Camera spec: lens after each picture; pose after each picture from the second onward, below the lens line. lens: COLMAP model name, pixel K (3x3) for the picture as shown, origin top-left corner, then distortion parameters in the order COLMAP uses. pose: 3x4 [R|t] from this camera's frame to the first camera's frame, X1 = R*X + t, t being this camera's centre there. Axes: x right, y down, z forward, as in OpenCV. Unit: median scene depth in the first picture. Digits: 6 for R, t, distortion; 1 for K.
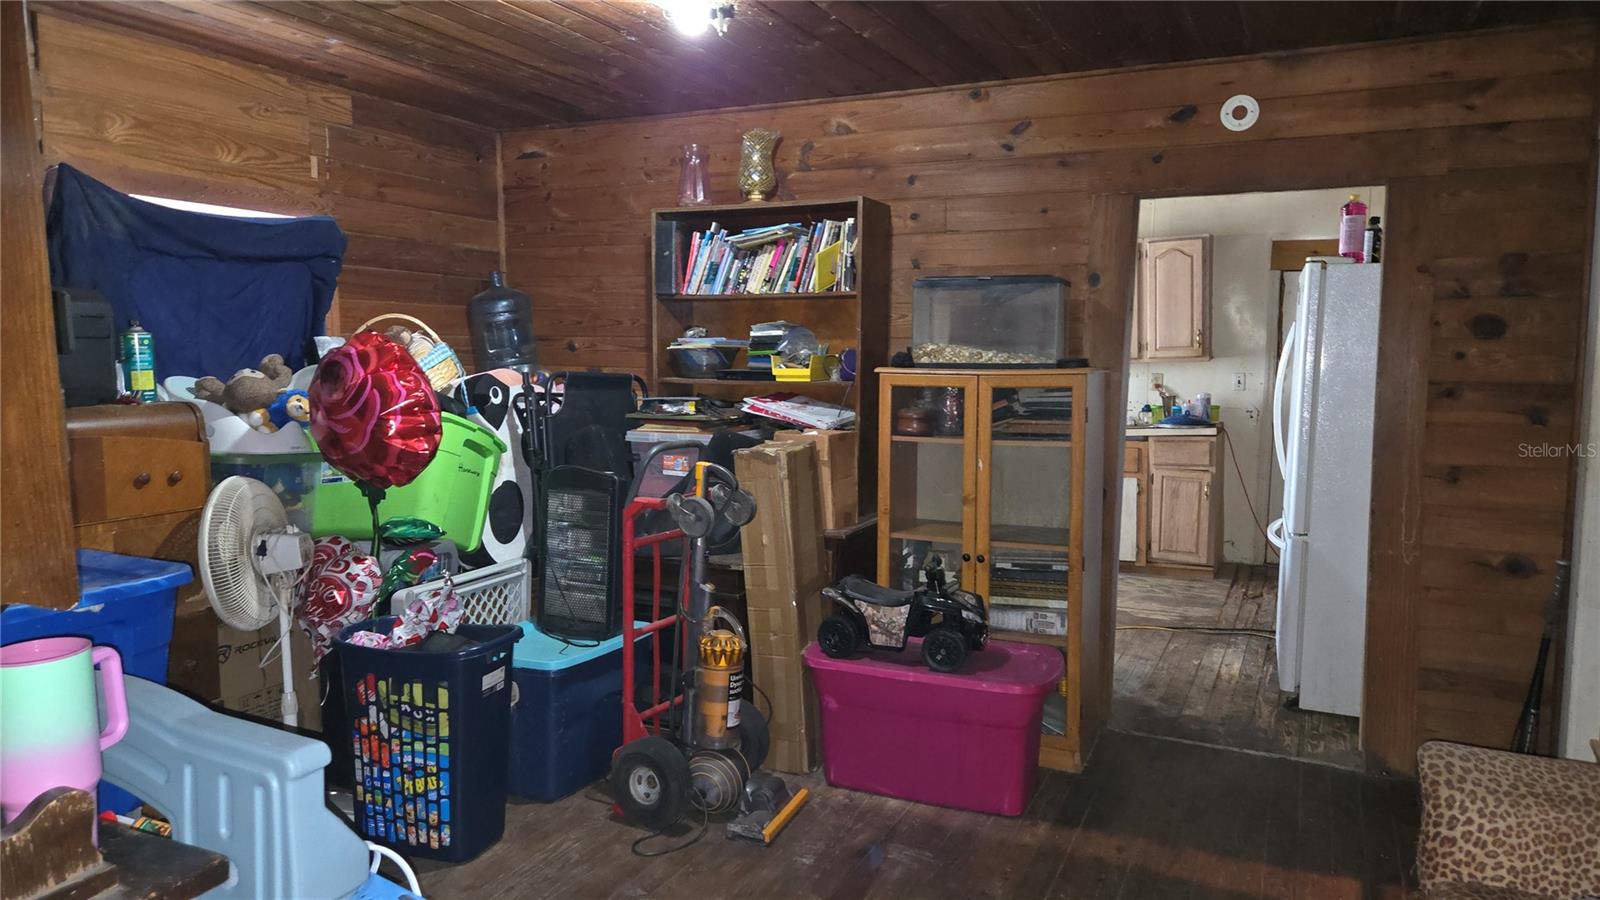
lens RADIAL K [[1044.6, 0, 798.8], [0, 1044.6, 451.2], [0, 0, 1]] dist [0.005622, -0.000715]
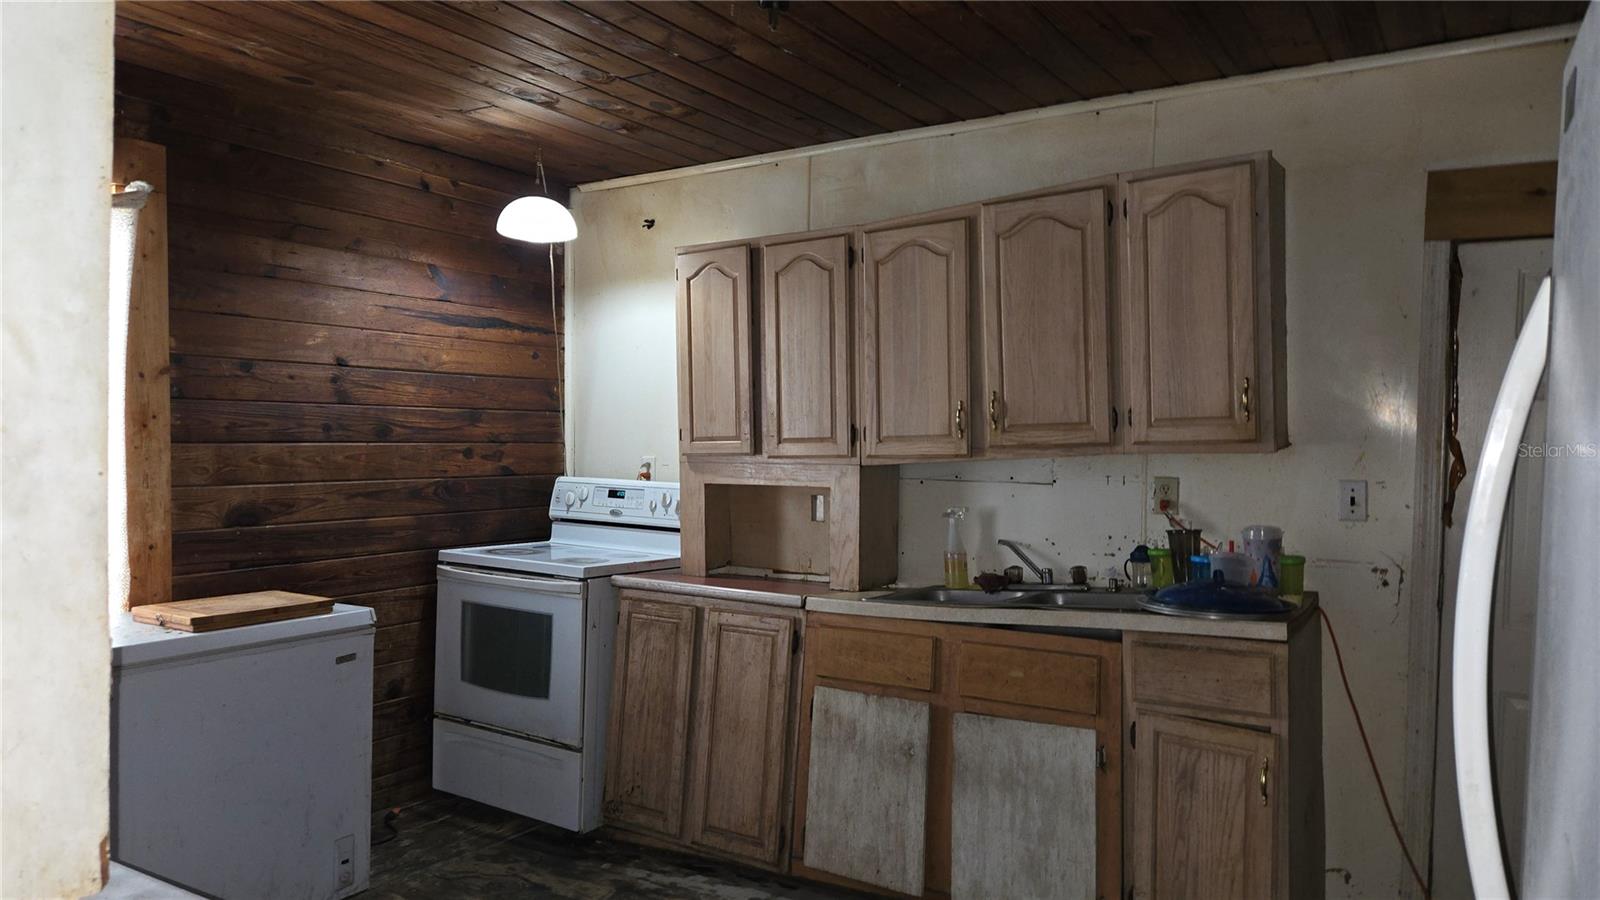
lens RADIAL K [[1044.6, 0, 799.9], [0, 1044.6, 442.3], [0, 0, 1]] dist [0.005622, -0.000715]
pose [[0.992168, 0.011313, -0.124399, 0.257736], [-0.021006, 0.996818, -0.076890, -0.054416], [0.123134, 0.078901, 0.989249, 0.565076]]
